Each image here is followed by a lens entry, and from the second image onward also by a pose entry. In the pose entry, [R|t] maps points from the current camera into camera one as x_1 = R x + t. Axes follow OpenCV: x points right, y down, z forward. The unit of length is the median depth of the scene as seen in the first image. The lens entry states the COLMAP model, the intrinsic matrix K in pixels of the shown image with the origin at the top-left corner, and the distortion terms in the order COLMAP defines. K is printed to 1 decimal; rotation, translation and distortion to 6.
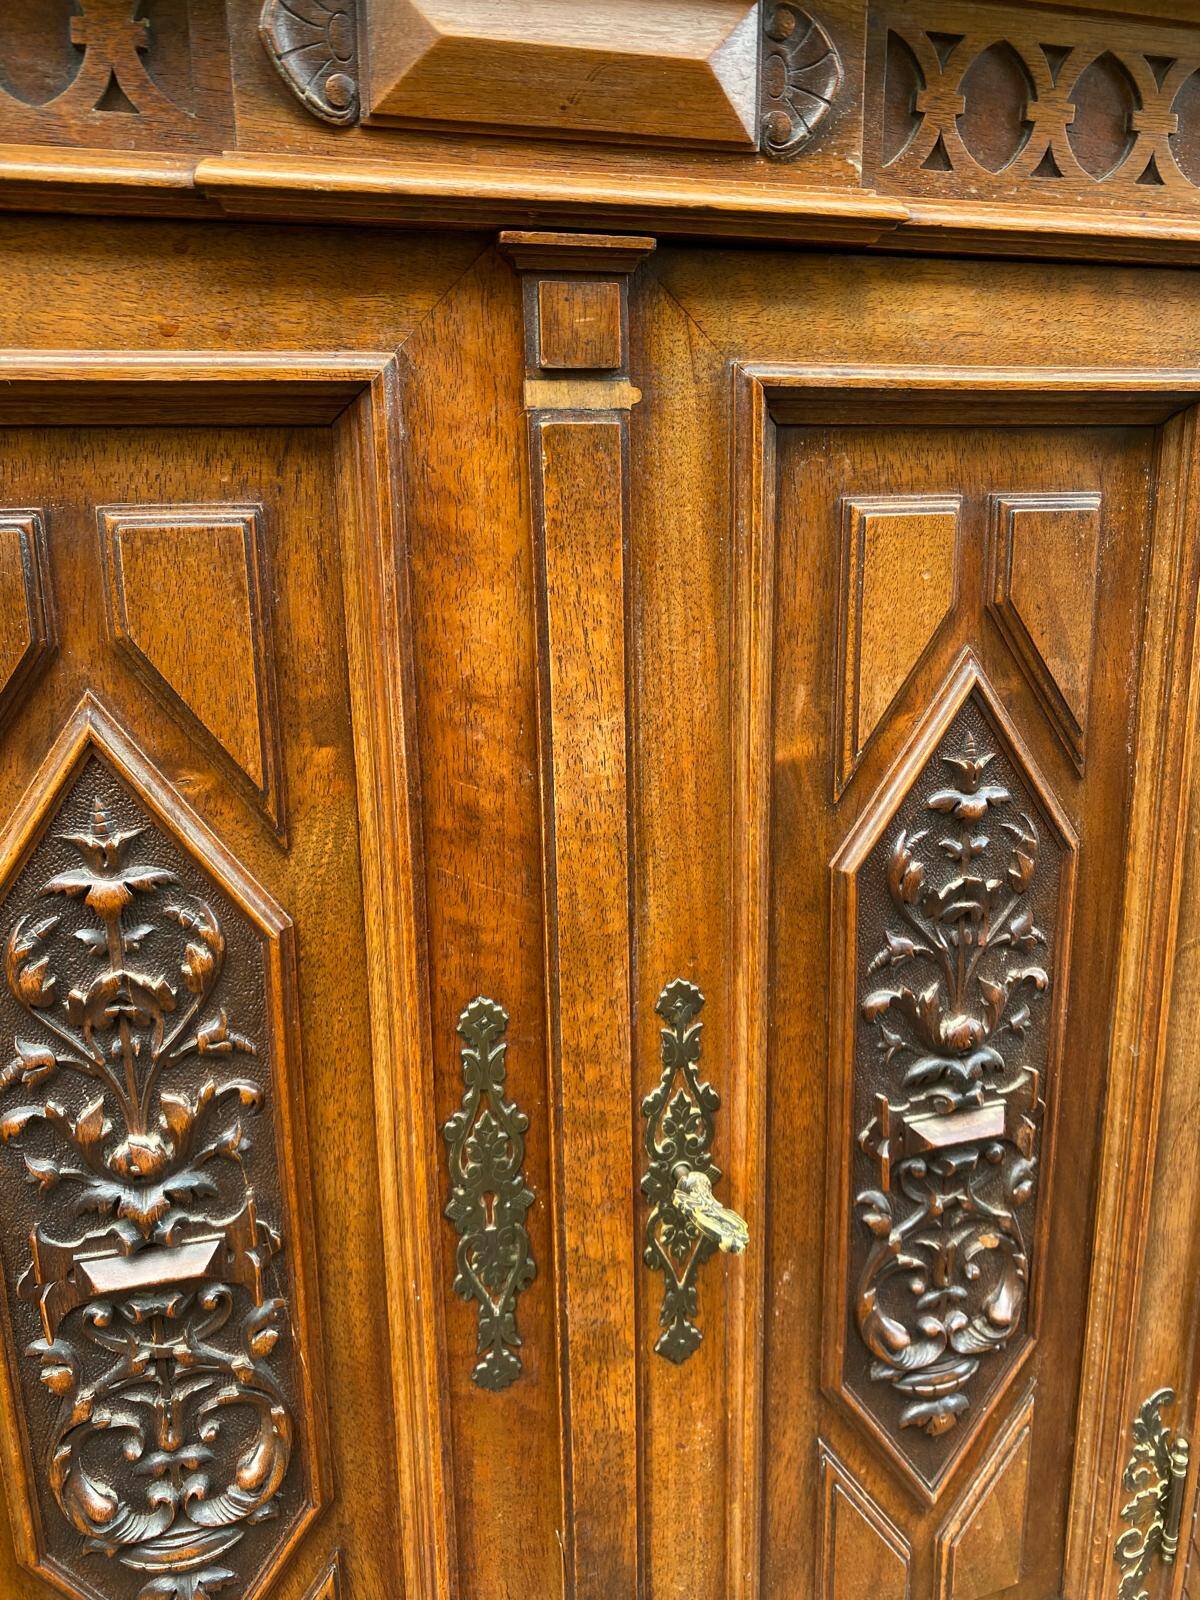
lens RADIAL K [[1261.2, 0, 600.0], [0, 1261.2, 800.0], [0, 0, 1]] dist [-0.001717, 0.000028]
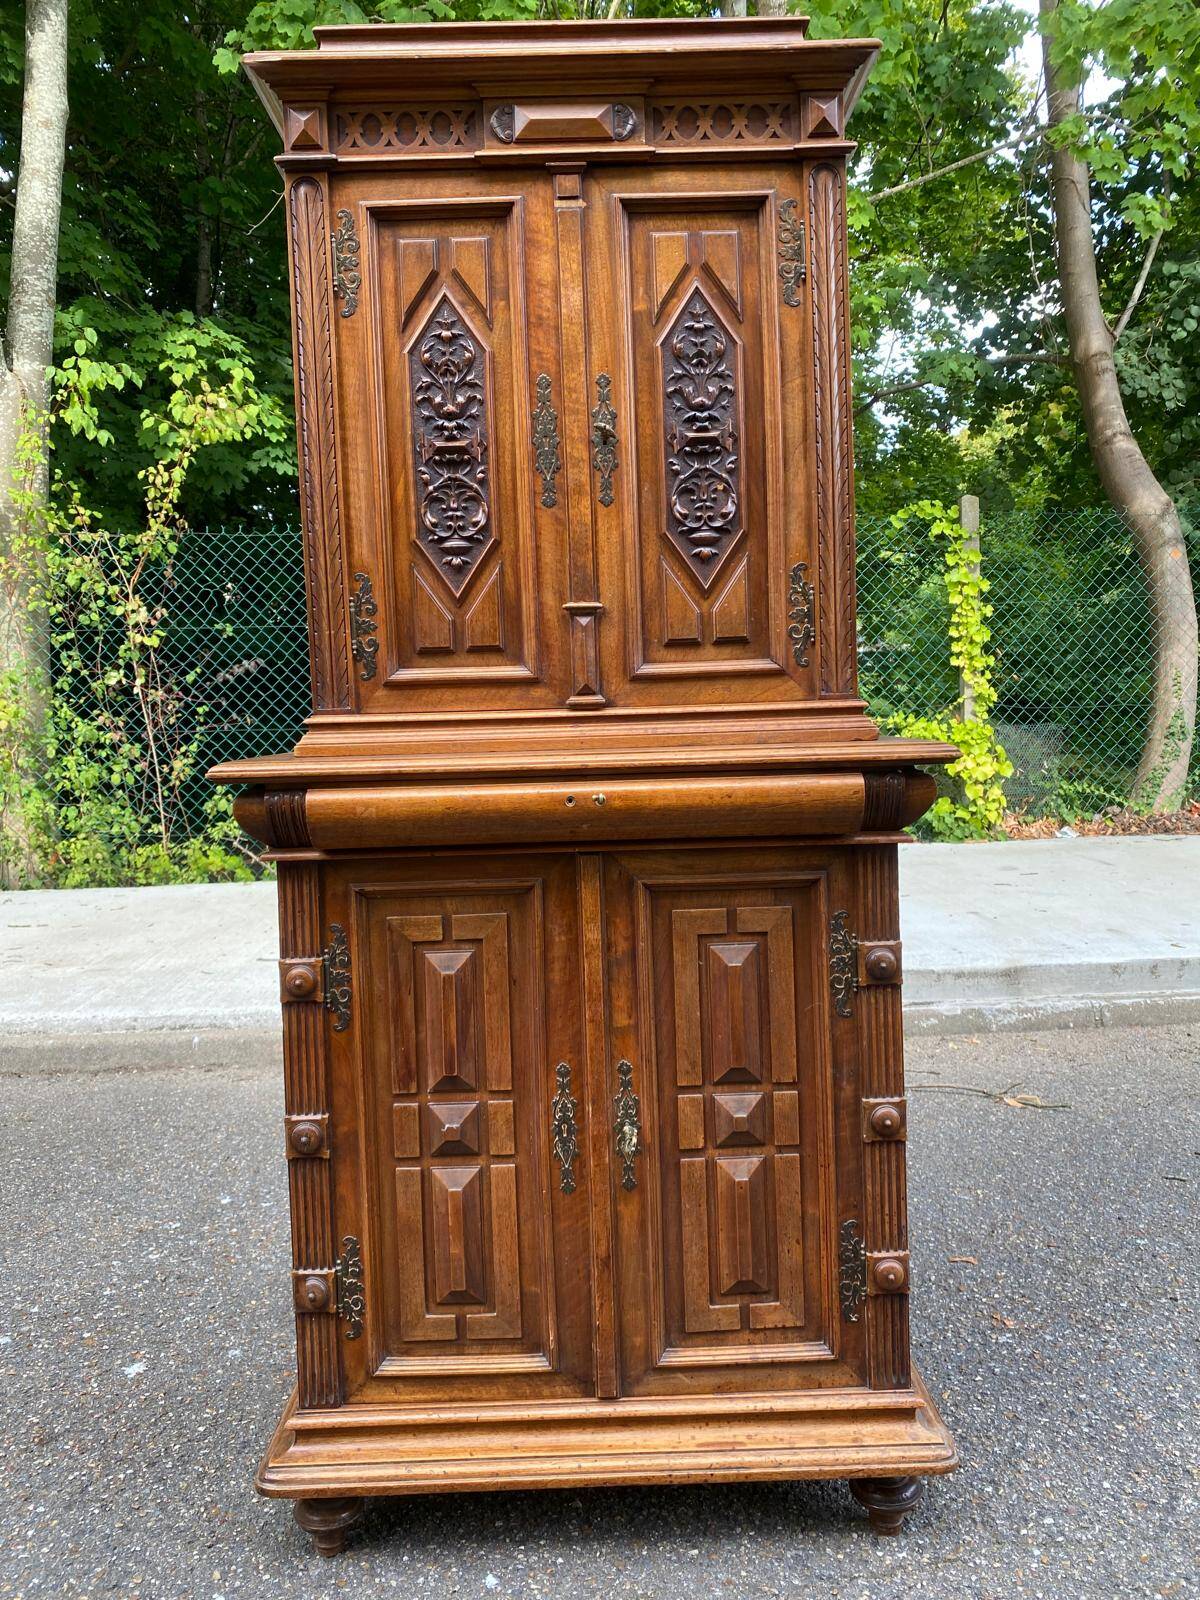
lens RADIAL K [[1229.6, 0, 598.3], [0, 1229.6, 783.1], [0, 0, 1]] dist [0.027839, -0.035230]
pose [[0.962478, -0.002346, -0.271350, 0.939478], [-0.045603, 0.984342, -0.170266, 1.774269], [0.267500, 0.176252, 0.947301, -1.927254]]
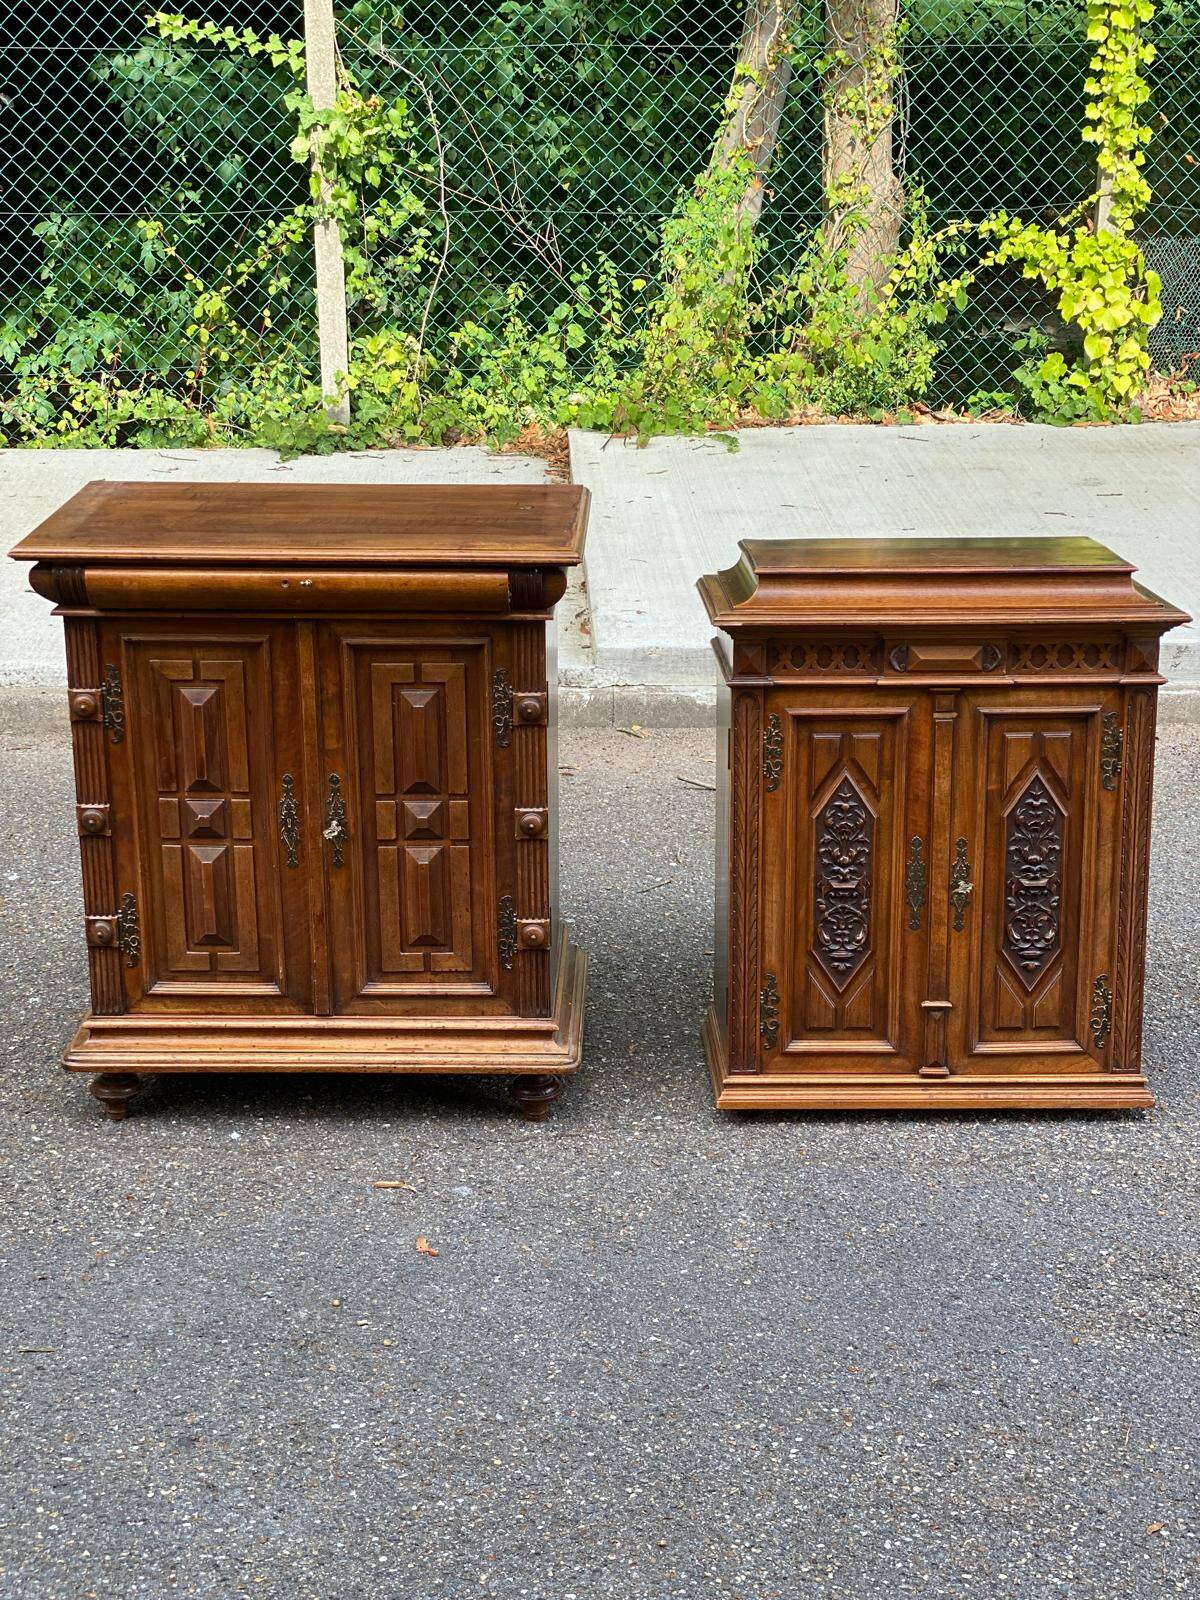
lens RADIAL K [[2421.9, 0, 609.5], [0, 2421.9, 808.2], [0, 0, 1]] dist [0.134303, -0.162812]
pose [[0.954141, 0.106236, -0.279874, 3.388275], [-0.081245, 0.991719, 0.099464, 1.146188], [0.288123, -0.072164, 0.954870, -6.441615]]
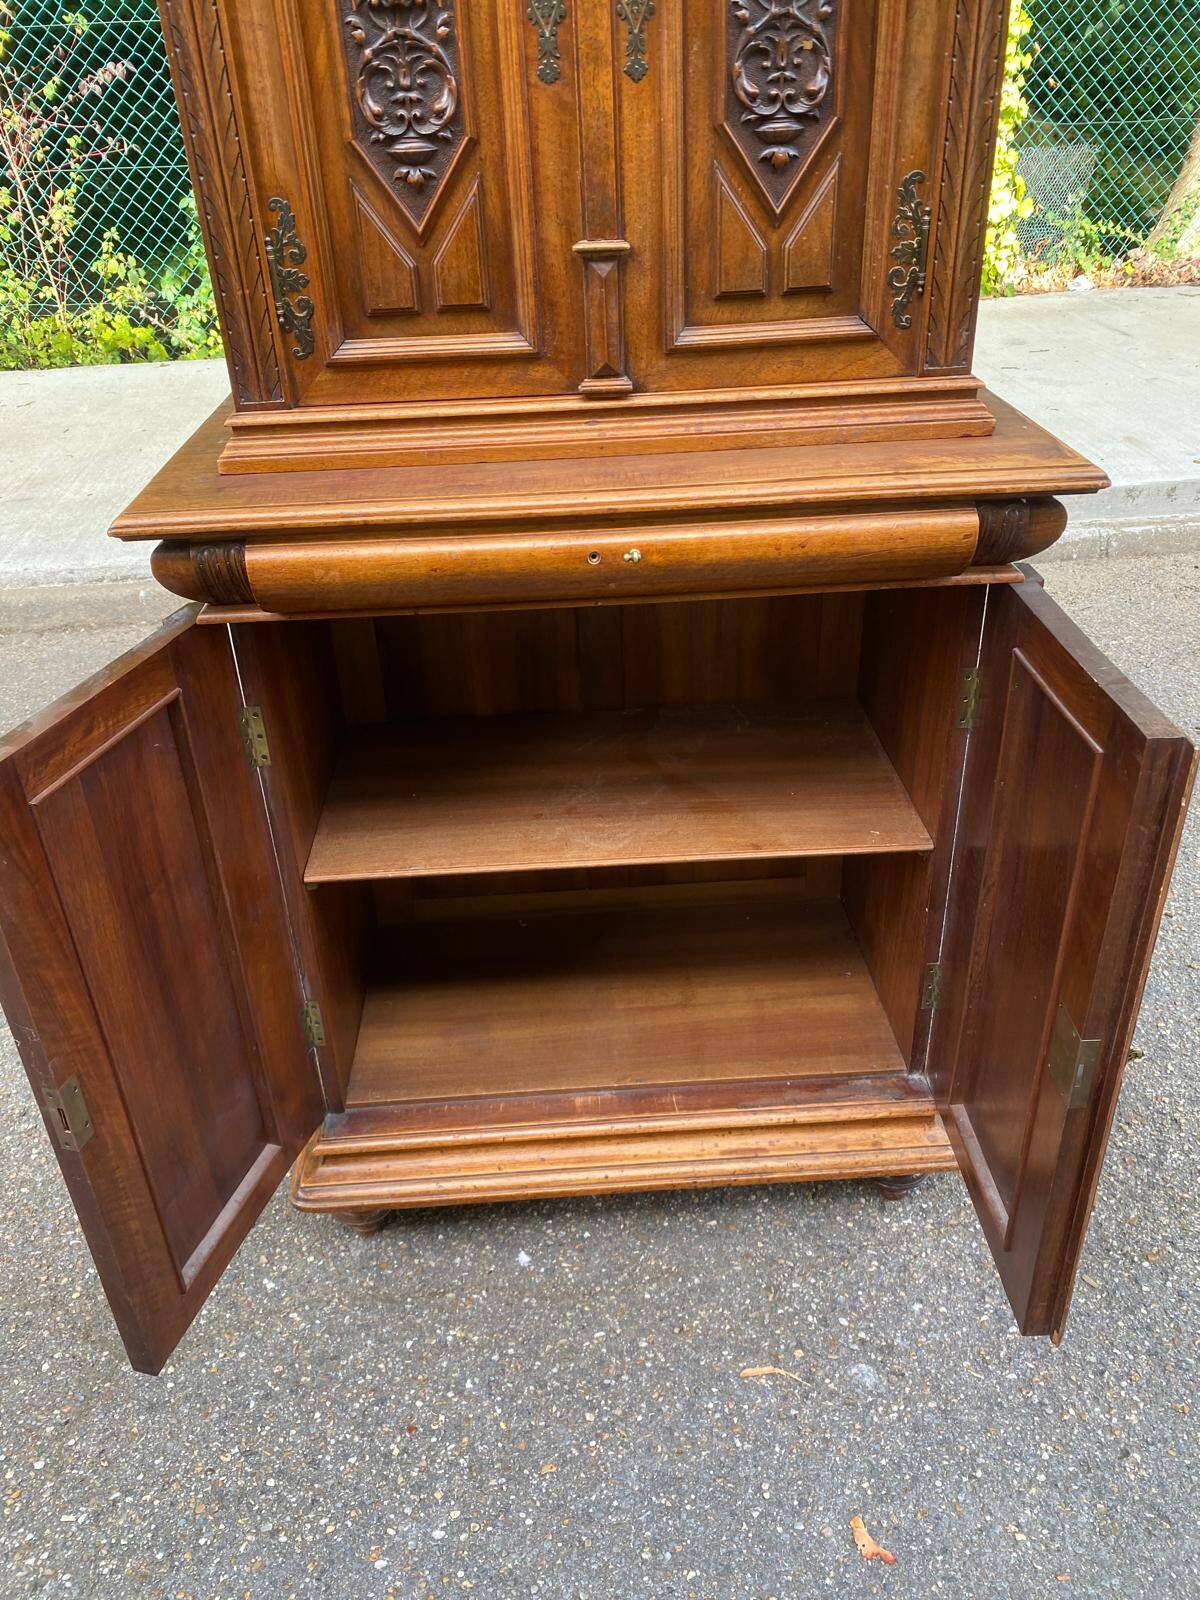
lens RADIAL K [[1228.5, 0, 593.7], [0, 1228.5, 804.7], [0, 0, 1]] dist [0.004324, -0.006134]
pose [[0.972381, 0.096832, -0.212367, 0.583179], [-0.028839, 0.952752, 0.302376, 1.046308], [0.231613, -0.287901, 0.929230, -1.348505]]
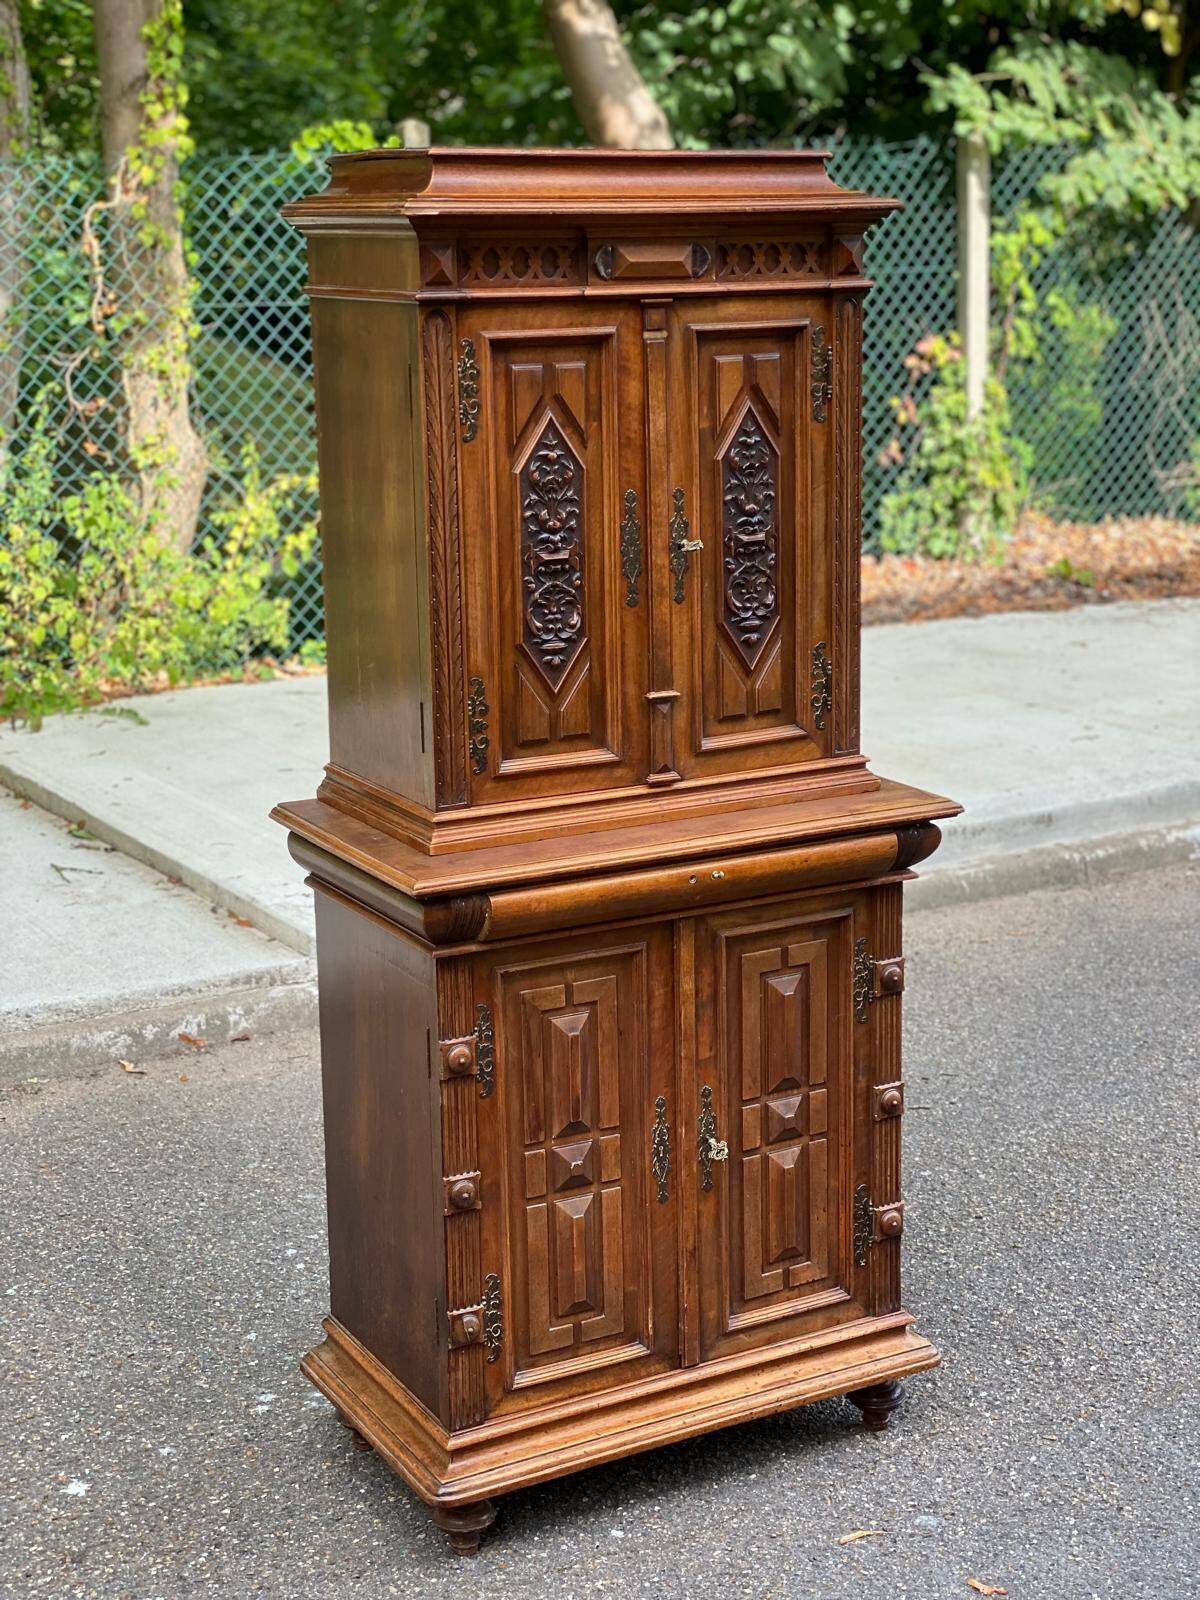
lens RADIAL K [[2421.9, 0, 609.5], [0, 2421.9, 808.2], [0, 0, 1]] dist [0.134303, -0.162812]
pose [[0.974349, -0.054169, 0.218426, -1.745687], [0.057217, 0.998332, -0.007652, 1.130219], [-0.217648, 0.019953, 0.975823, -5.918587]]
